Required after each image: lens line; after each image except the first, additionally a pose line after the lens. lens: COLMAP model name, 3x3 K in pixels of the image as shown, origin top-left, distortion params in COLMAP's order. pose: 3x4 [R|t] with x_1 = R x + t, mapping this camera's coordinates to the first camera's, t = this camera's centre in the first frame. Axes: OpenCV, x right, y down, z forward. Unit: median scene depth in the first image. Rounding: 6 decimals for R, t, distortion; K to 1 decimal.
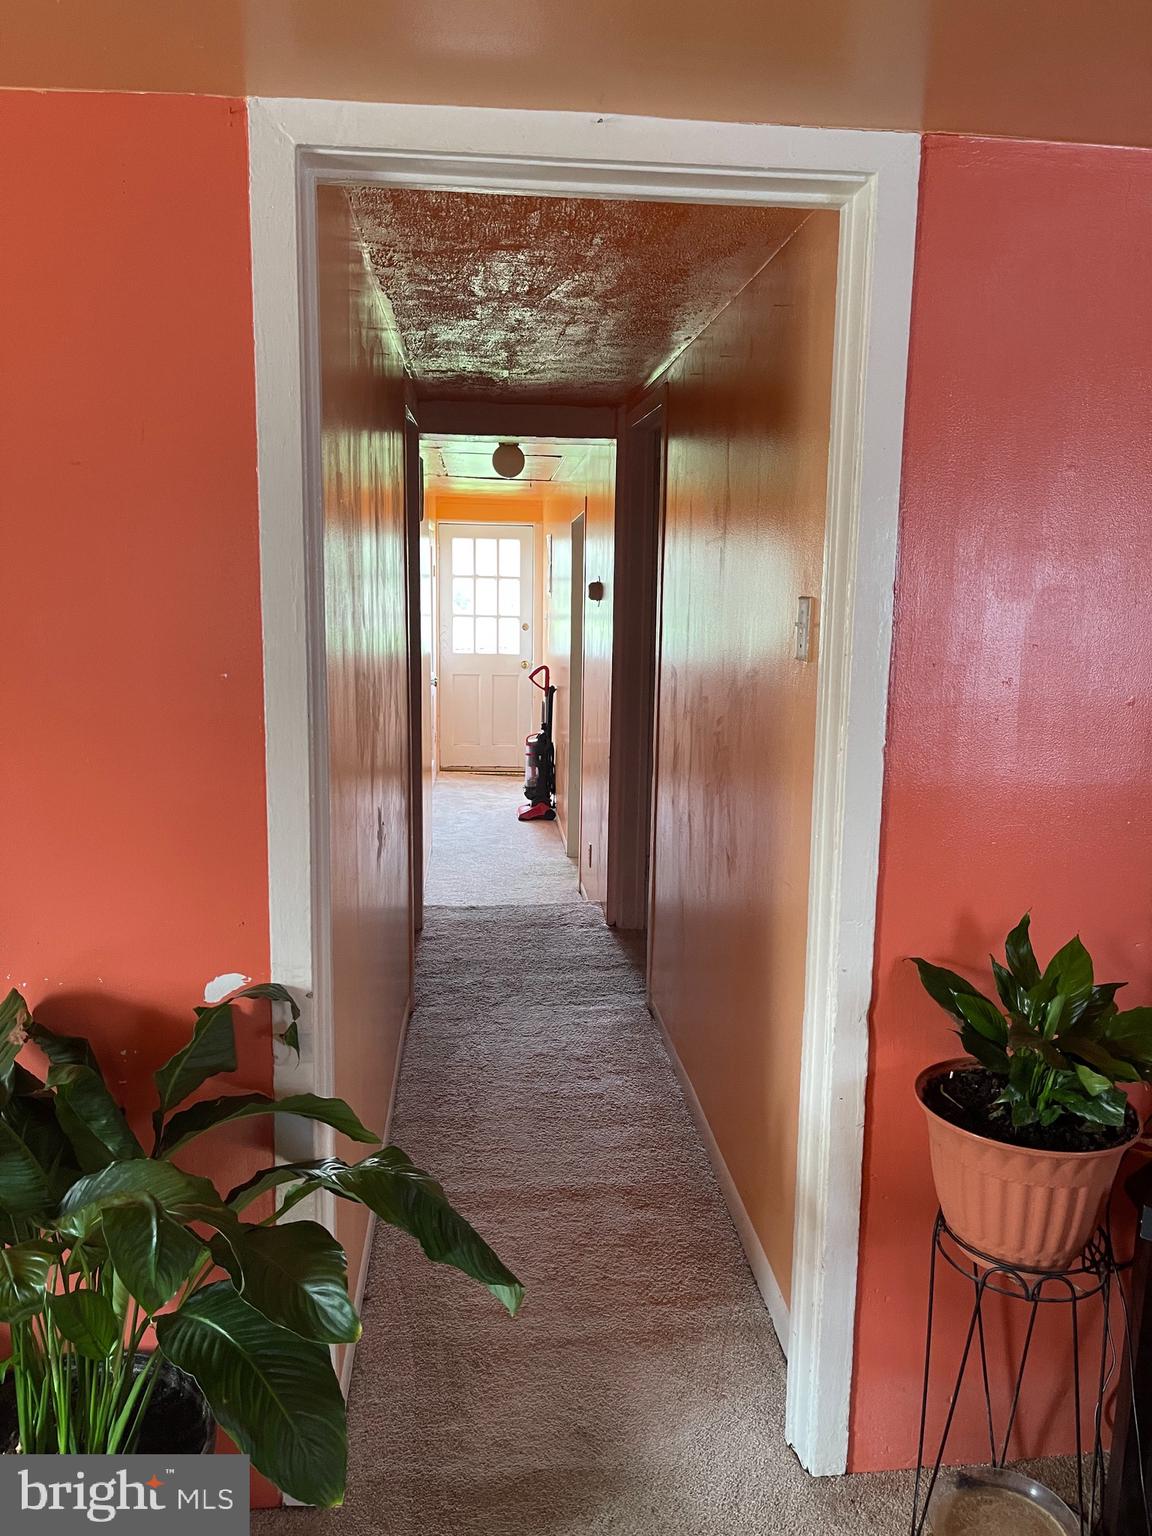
lens RADIAL K [[1173.1, 0, 576.0], [0, 1173.1, 768.0], [0, 0, 1]] dist [0.067498, -0.091085]
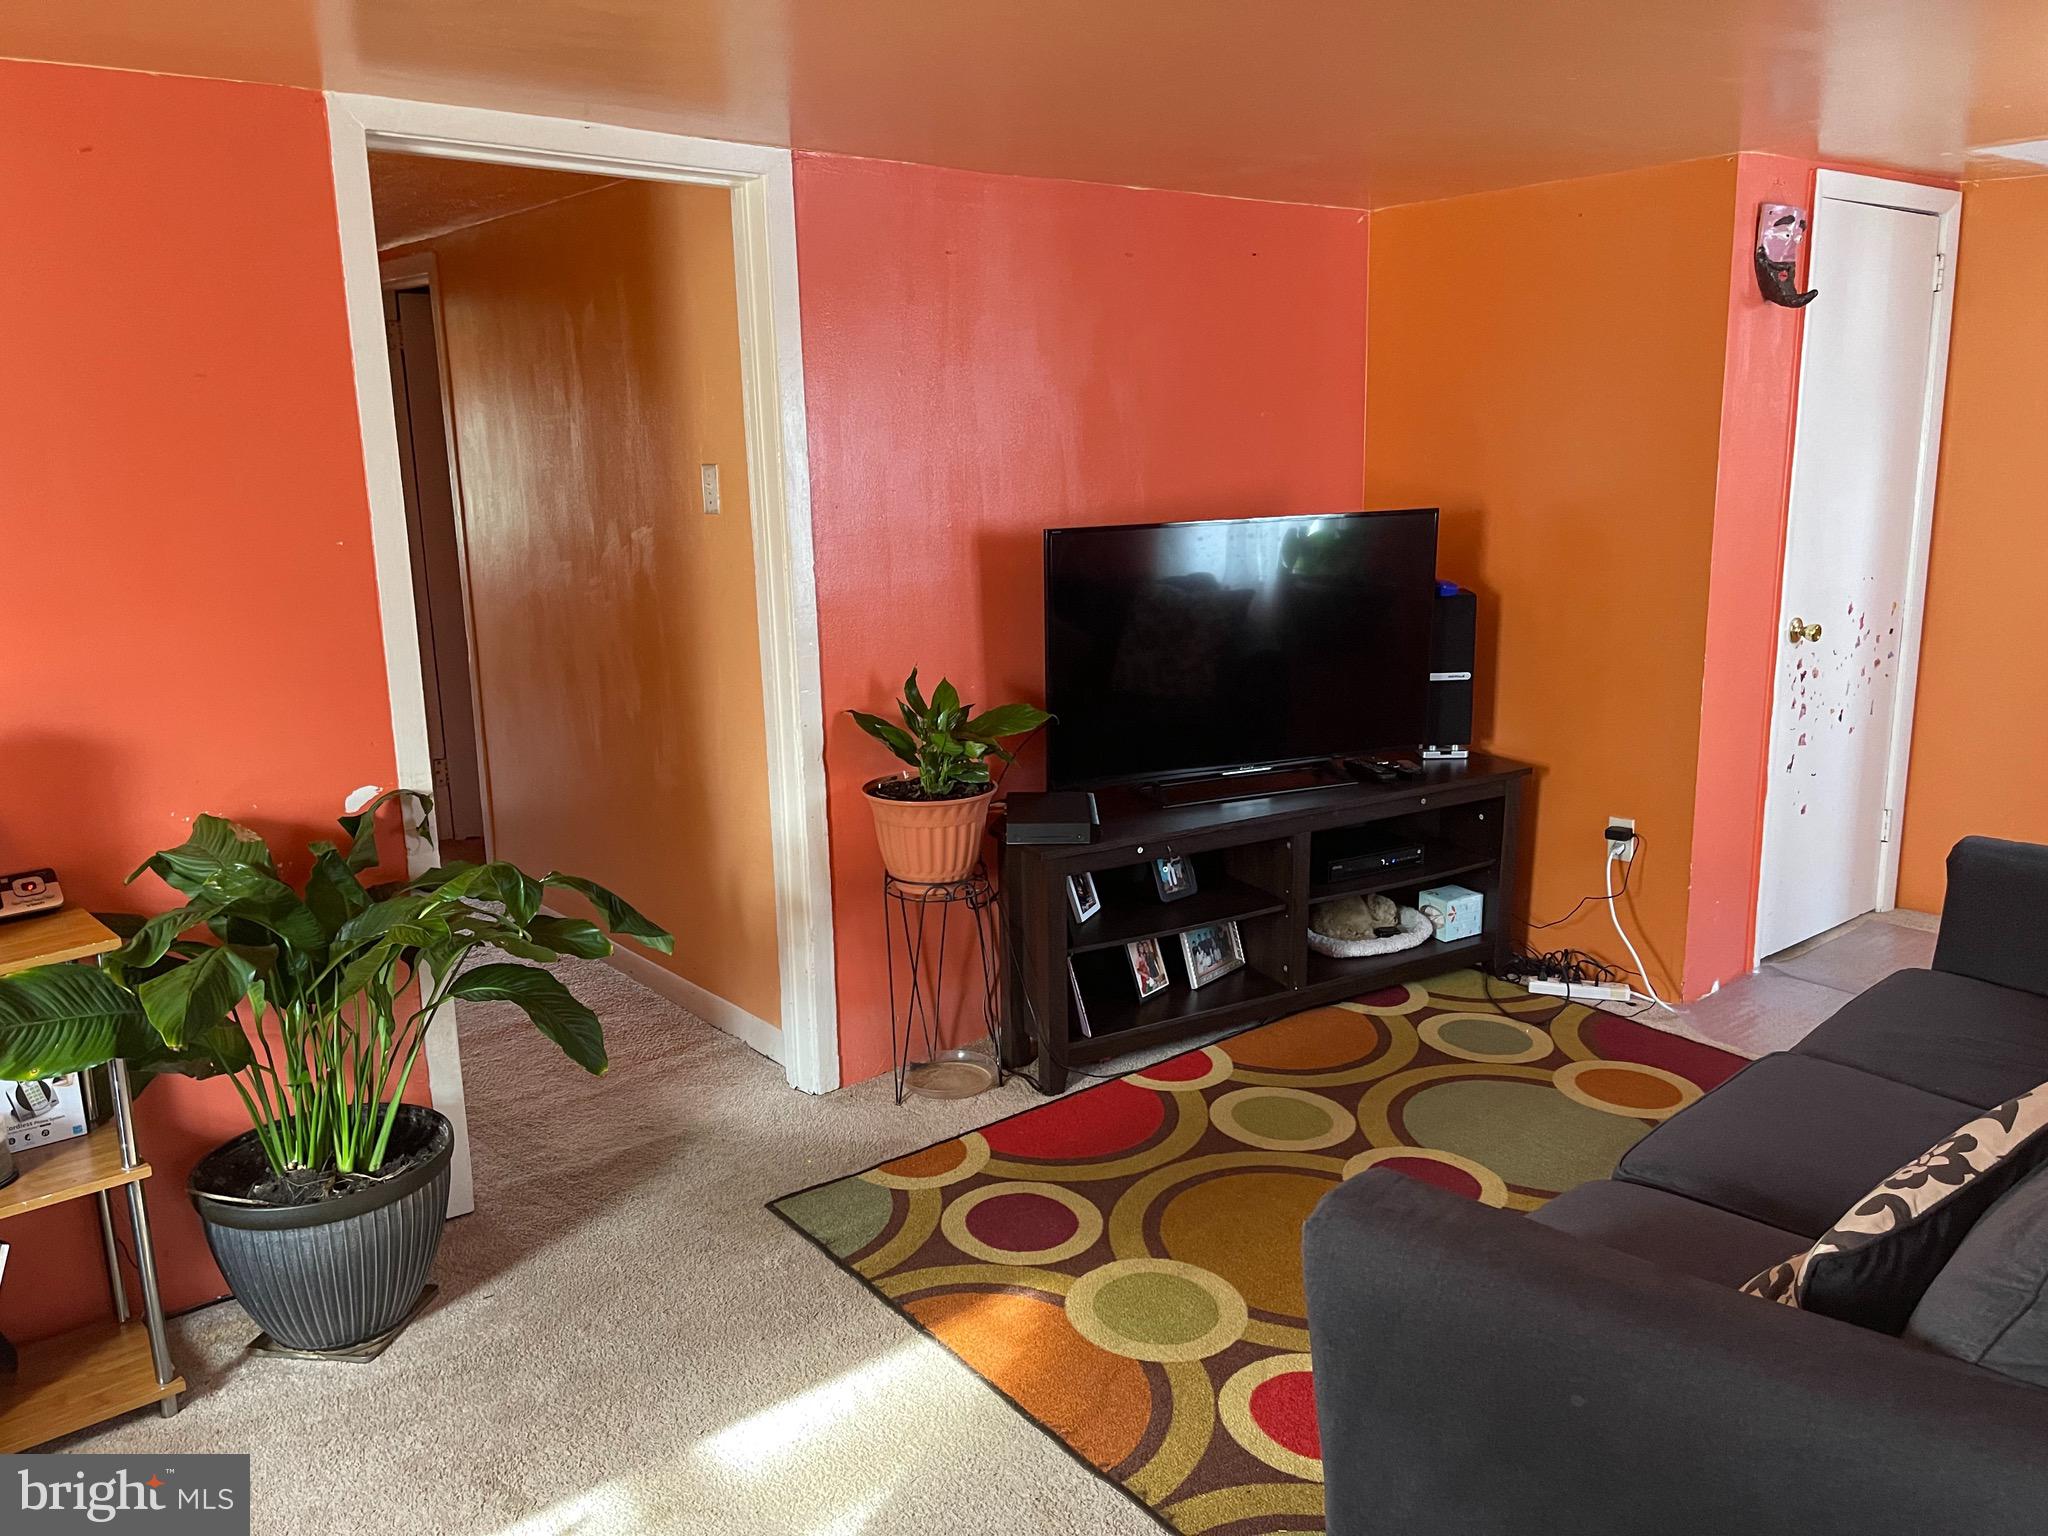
lens RADIAL K [[1555.1, 0, 982.3], [0, 1555.1, 776.4], [0, 0, 1]] dist [0.051440, -0.069279]
pose [[0.840187, -0.144055, 0.522814, -0.612676], [0.125209, 0.989555, 0.071443, 0.128581], [-0.527645, 0.005435, 0.849448, -0.749489]]
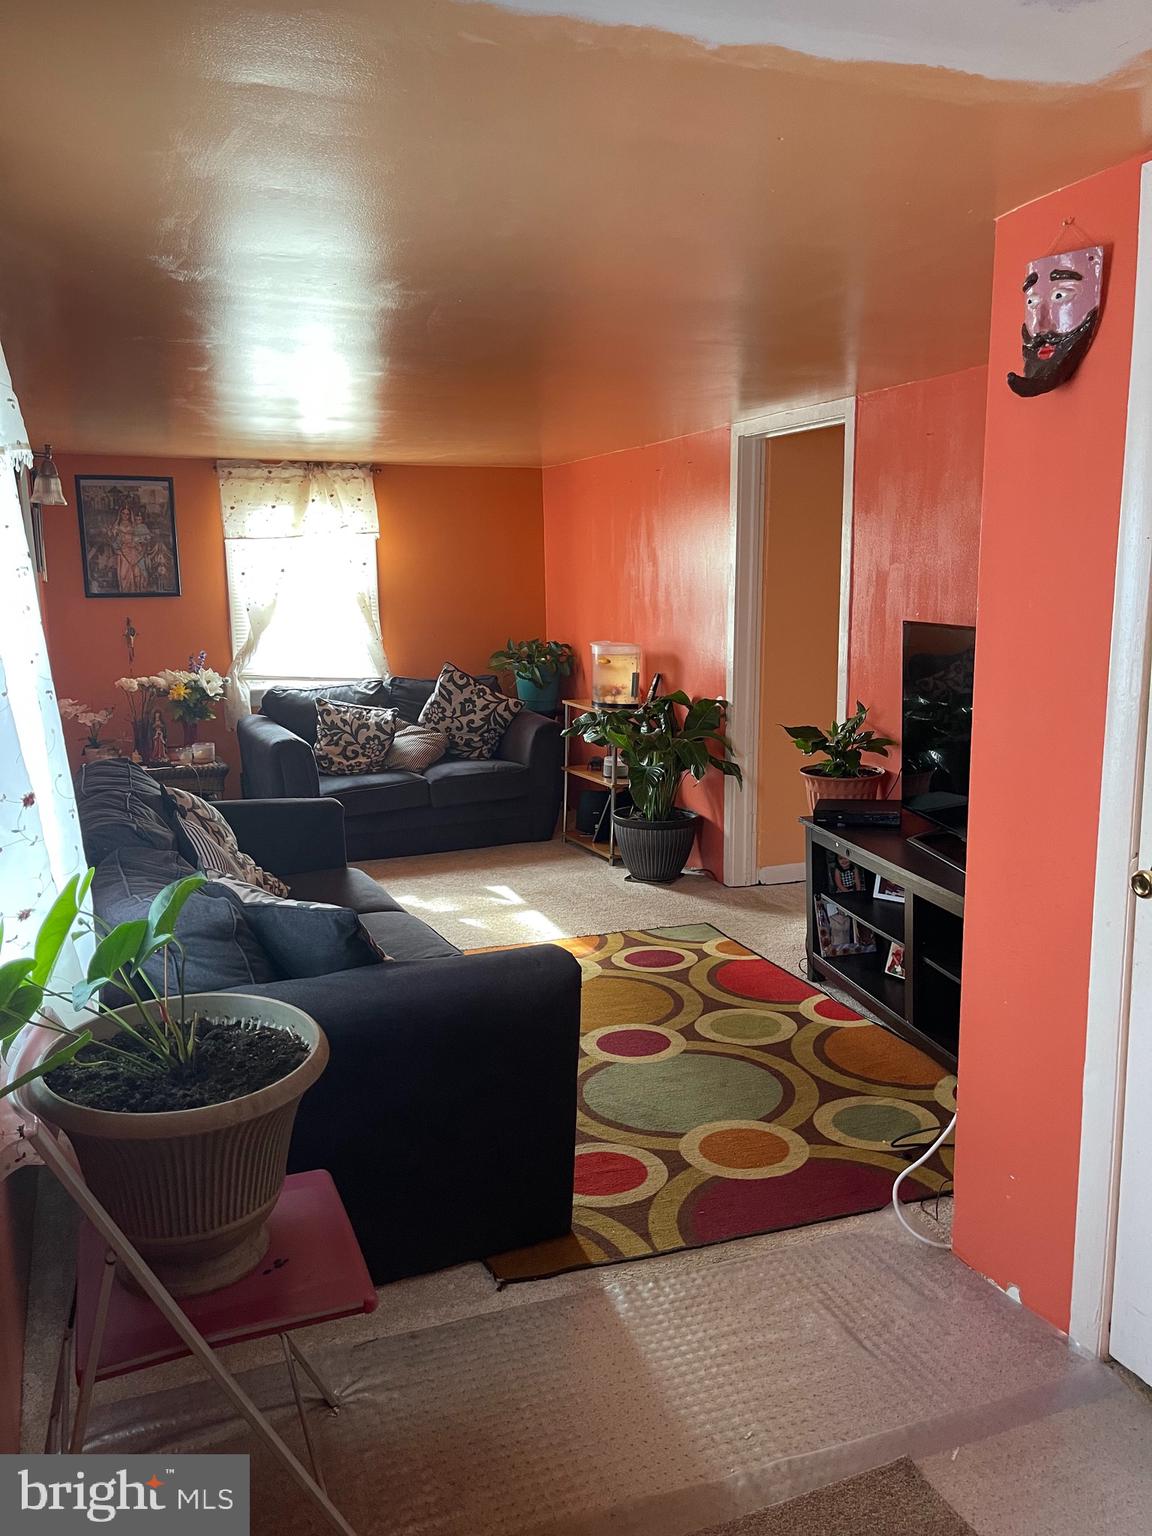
lens RADIAL K [[1166.3, 0, 576.0], [0, 1166.3, 768.0], [0, 0, 1]] dist [0.051440, -0.069279]
pose [[0.274655, 0.146511, -0.950315, 2.605916], [-0.145830, 0.983238, 0.109440, 0.081076], [0.950420, 0.108526, 0.291417, -0.249726]]
